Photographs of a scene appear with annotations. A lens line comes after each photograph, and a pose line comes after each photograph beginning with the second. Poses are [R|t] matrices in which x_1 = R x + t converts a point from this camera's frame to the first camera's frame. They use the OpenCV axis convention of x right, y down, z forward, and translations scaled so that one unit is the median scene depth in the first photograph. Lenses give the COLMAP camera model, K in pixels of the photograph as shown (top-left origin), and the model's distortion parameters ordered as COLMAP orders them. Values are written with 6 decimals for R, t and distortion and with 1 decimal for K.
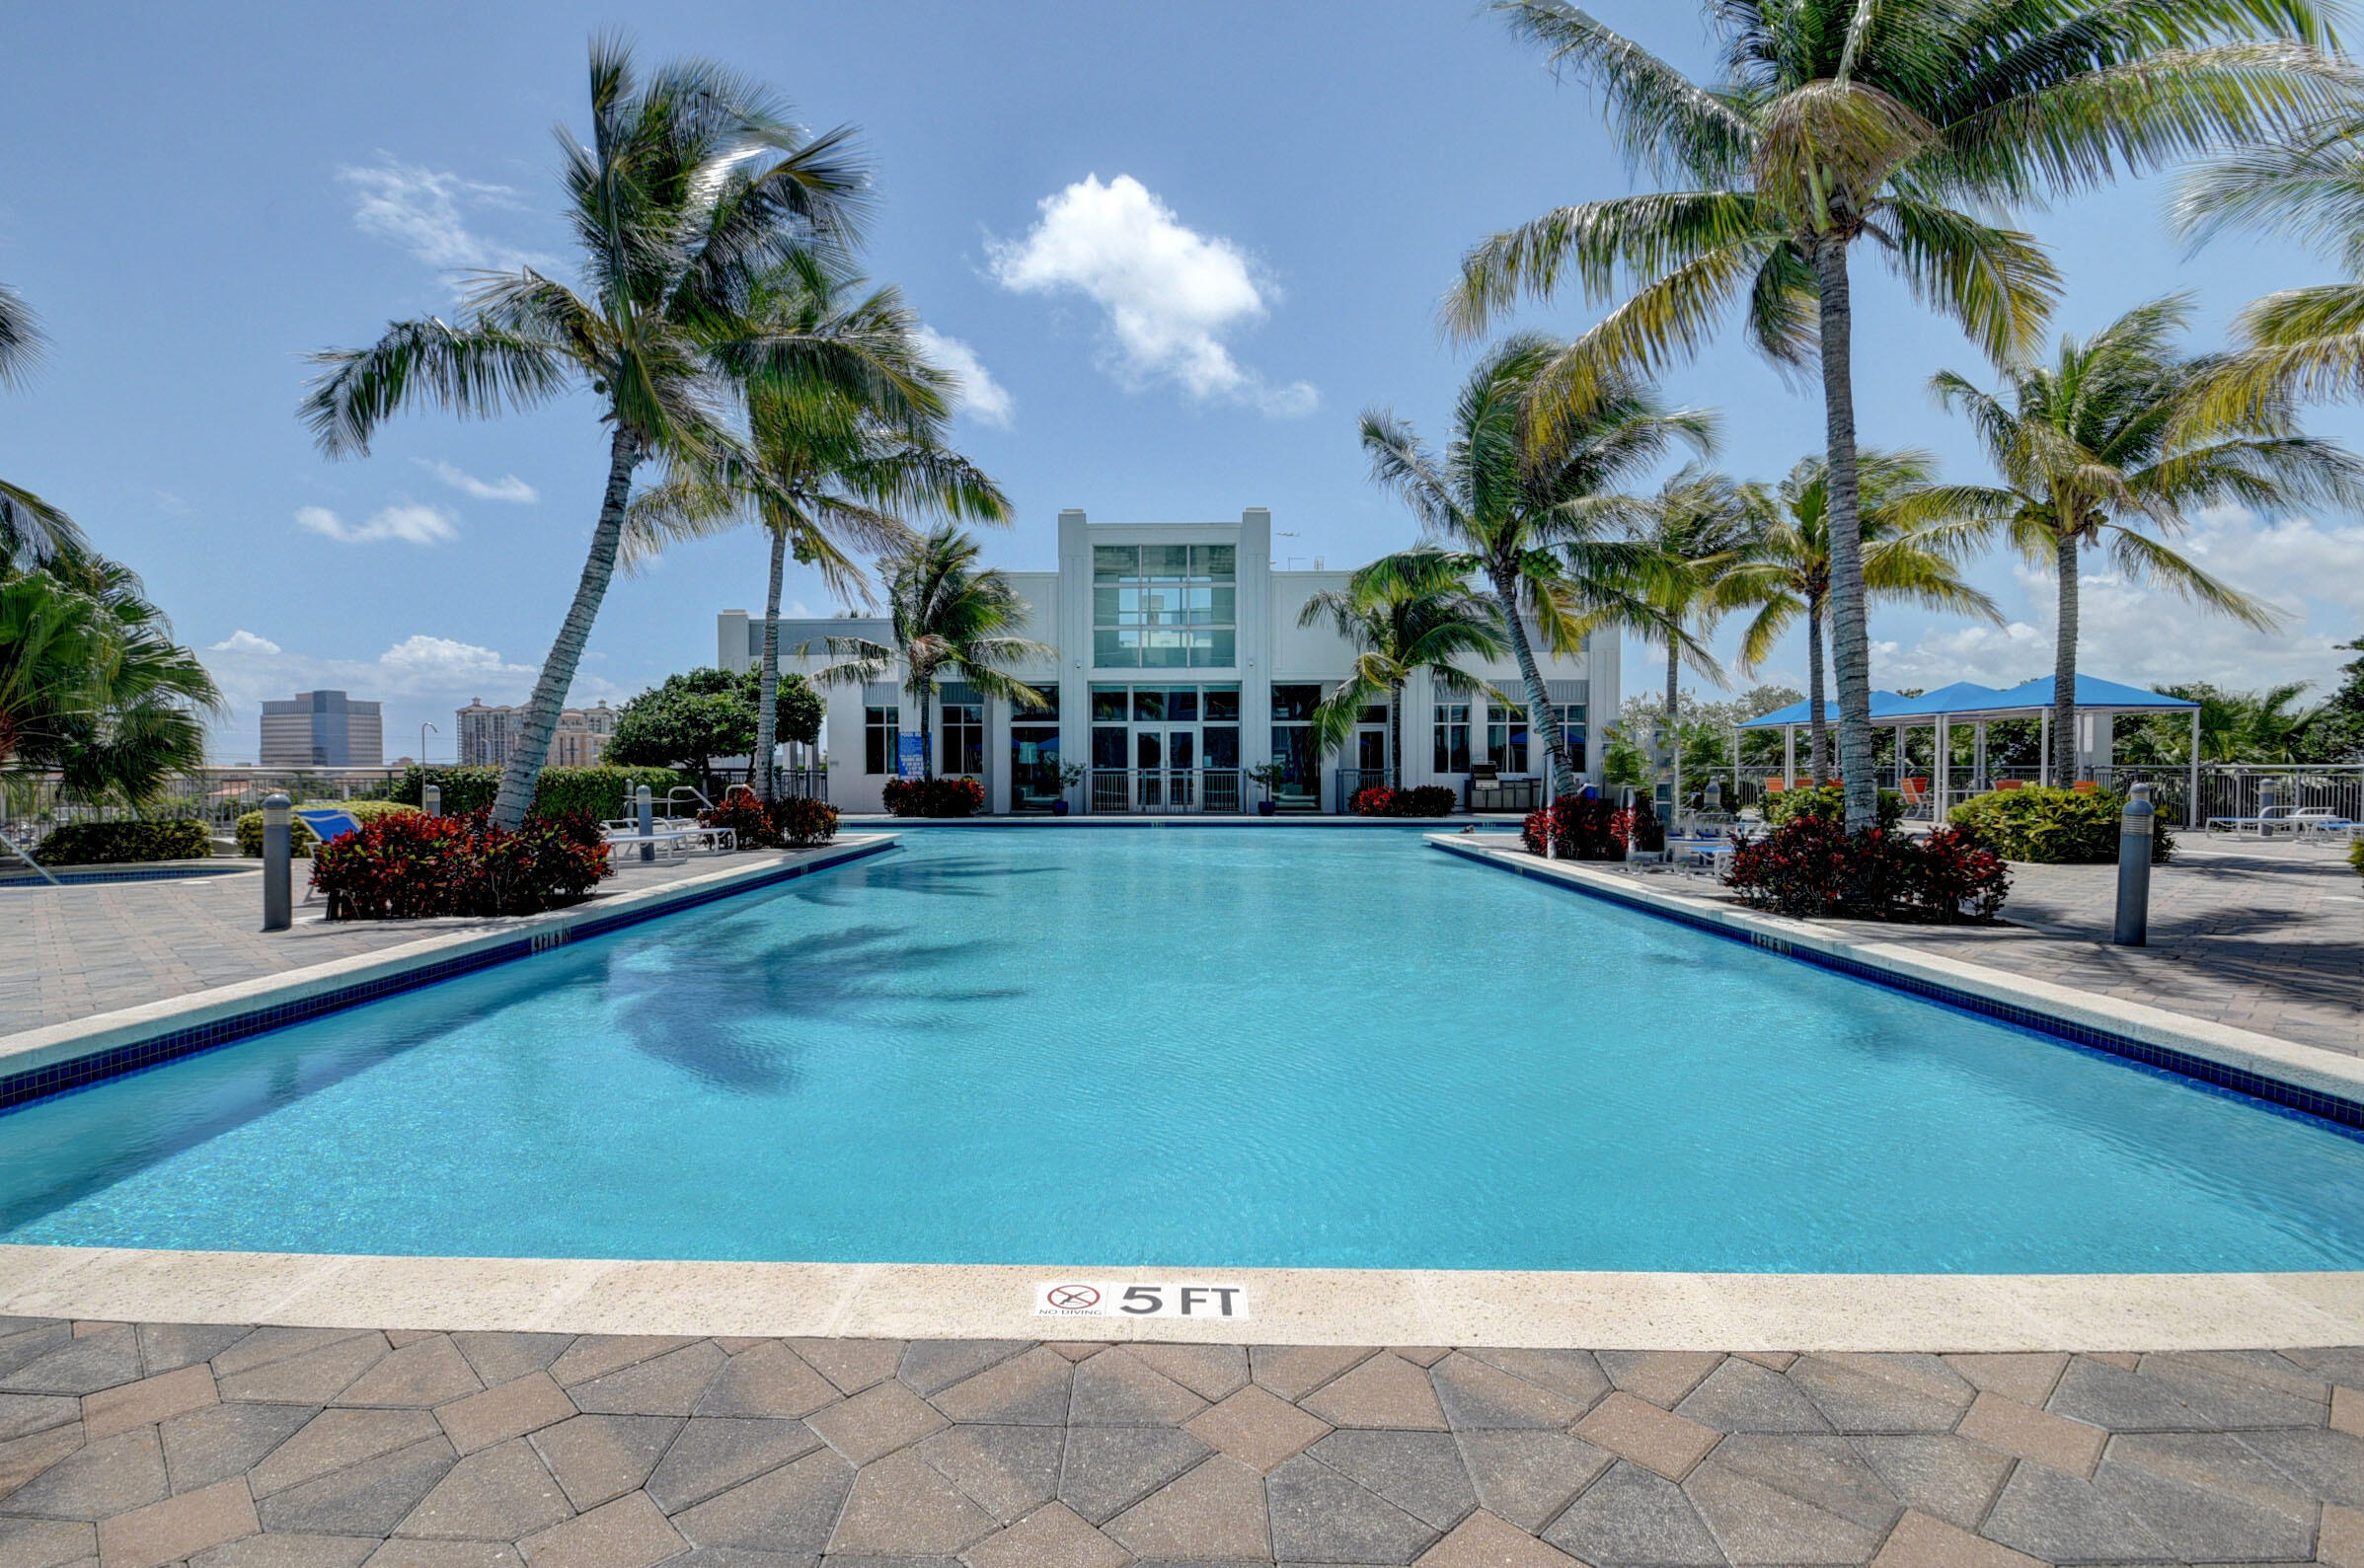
lens RADIAL K [[1225.0, 0, 1122.5], [0, 1225.0, 770.0], [0, 0, 1]] dist [-0.003941, 0.000178]
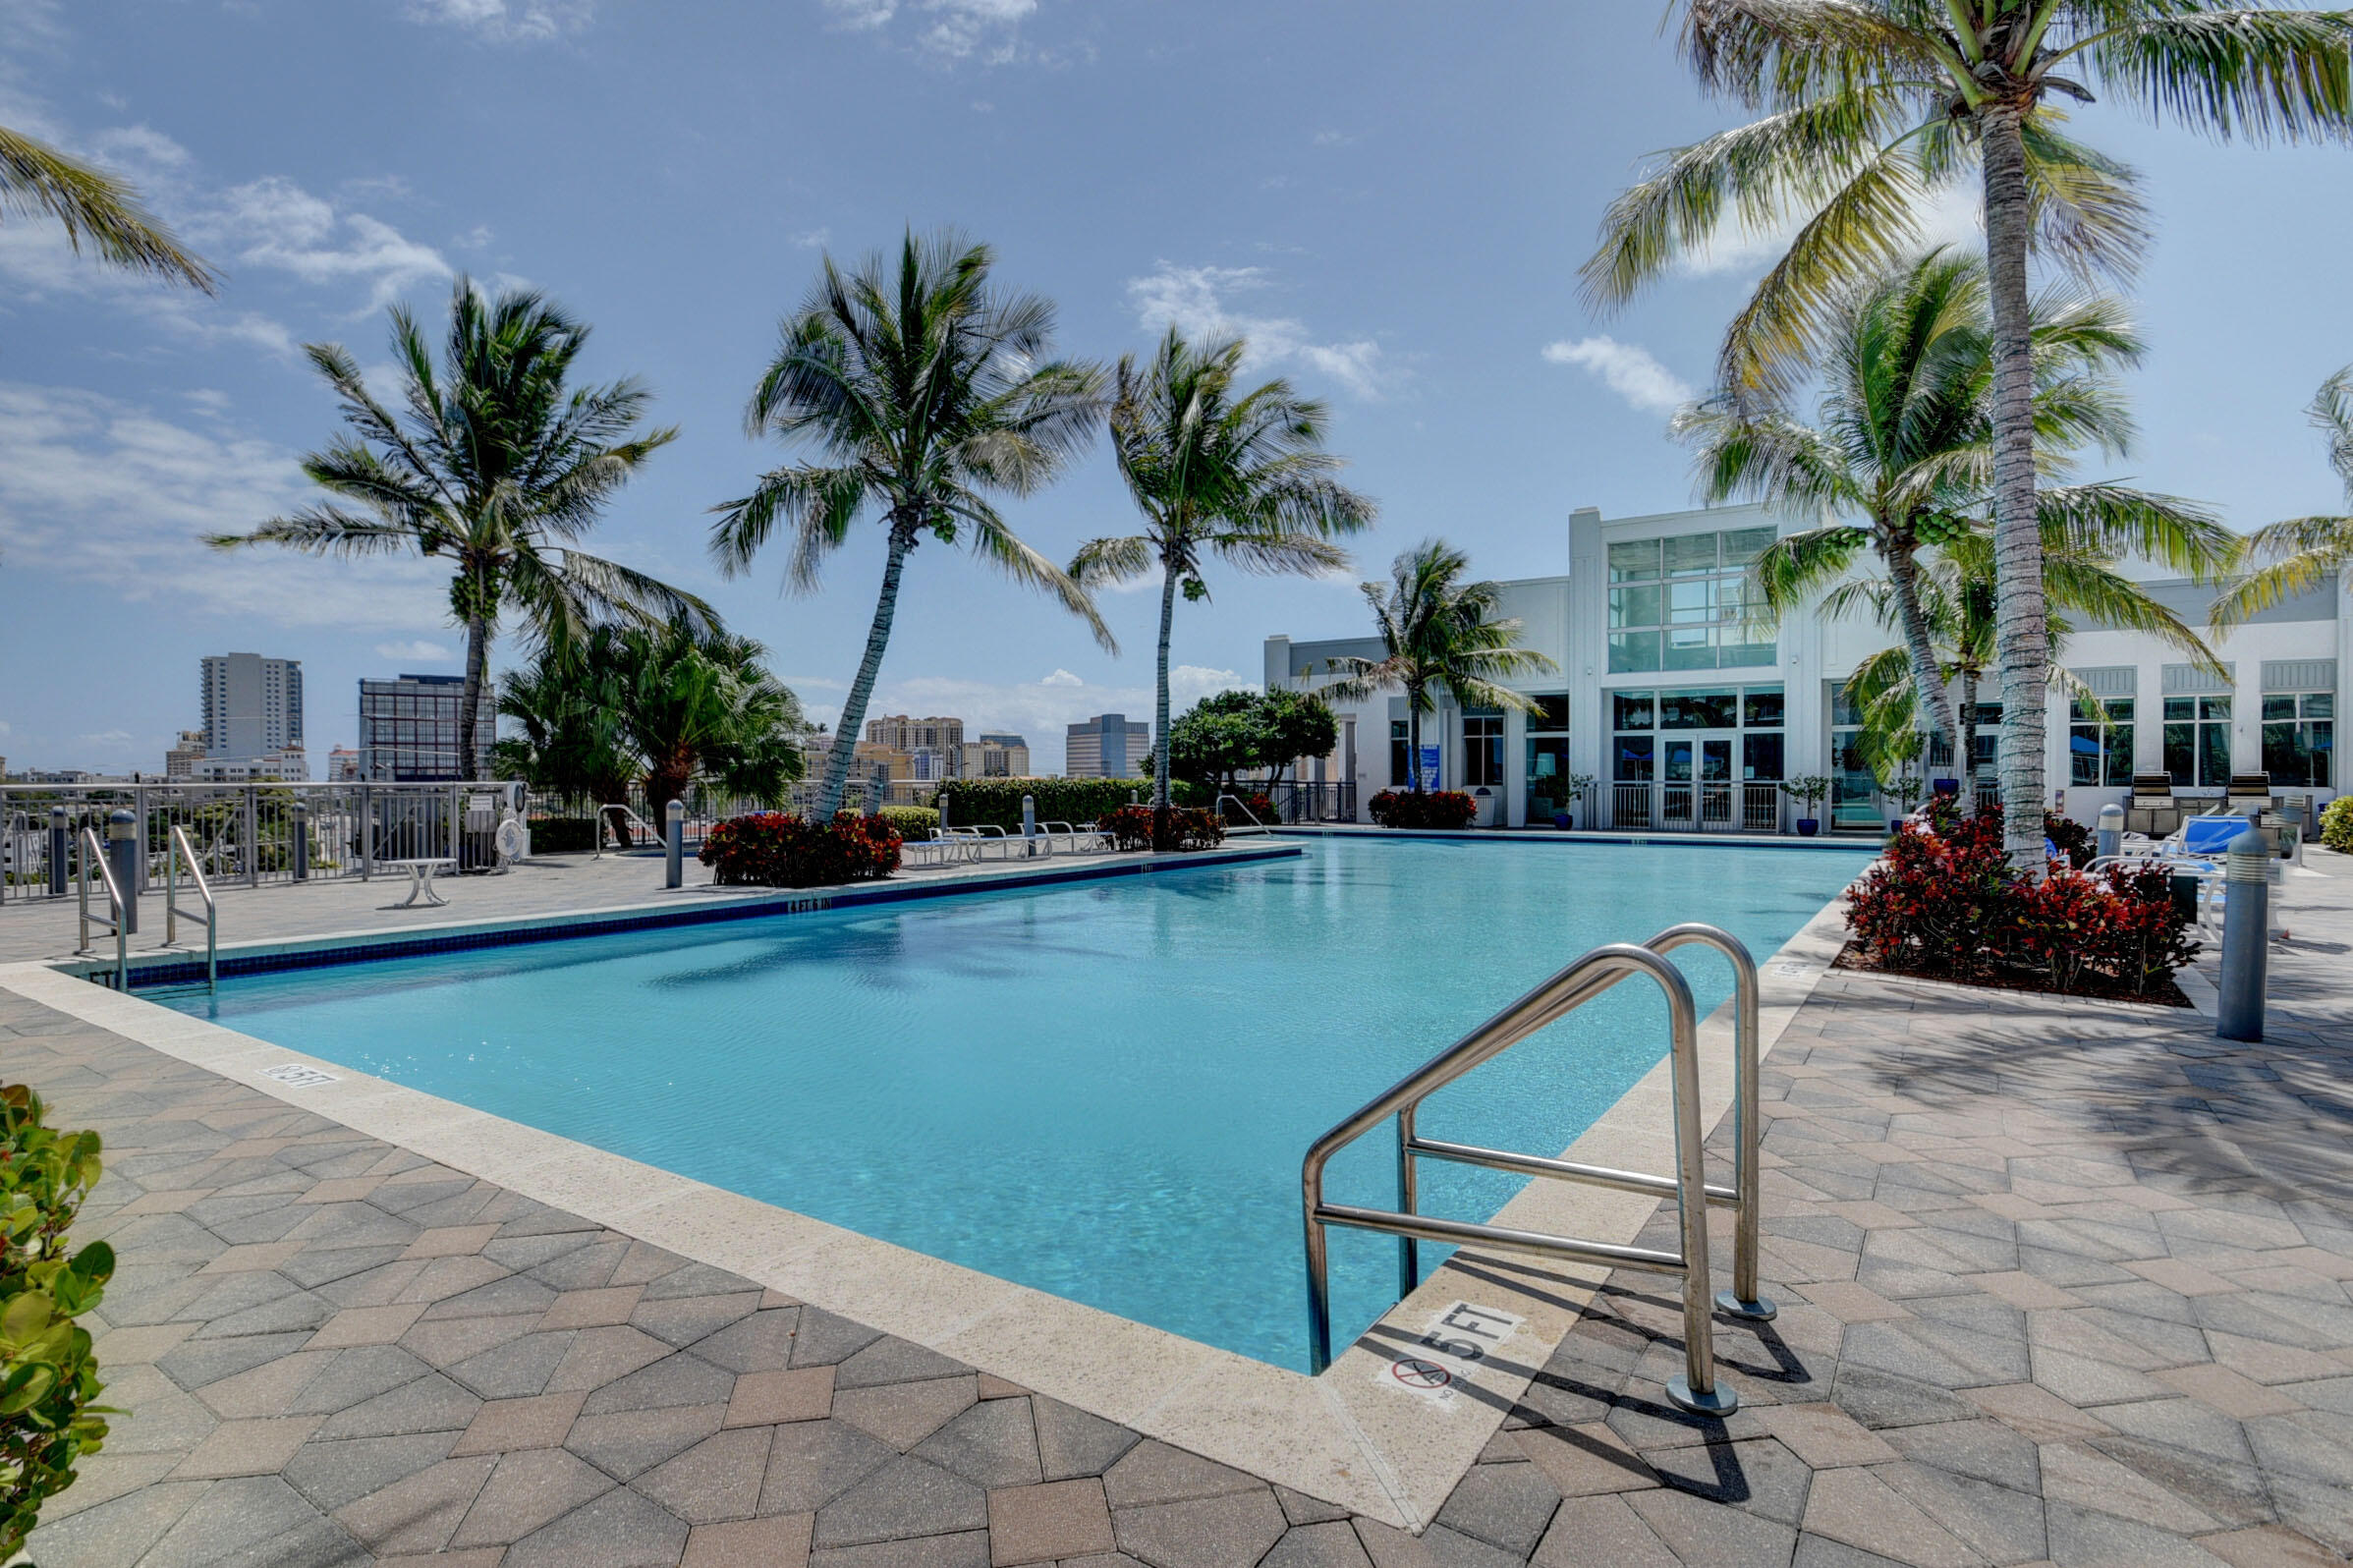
lens RADIAL K [[1219.4, 0, 1117.2], [0, 1219.4, 770.1], [0, 0, 1]] dist [-0.003941, 0.000178]
pose [[0.828124, -0.003389, -0.560535, 0.188390], [-0.000888, 0.999973, -0.007358, -0.002162], [0.560544, 0.006592, 0.828098, 0.014196]]
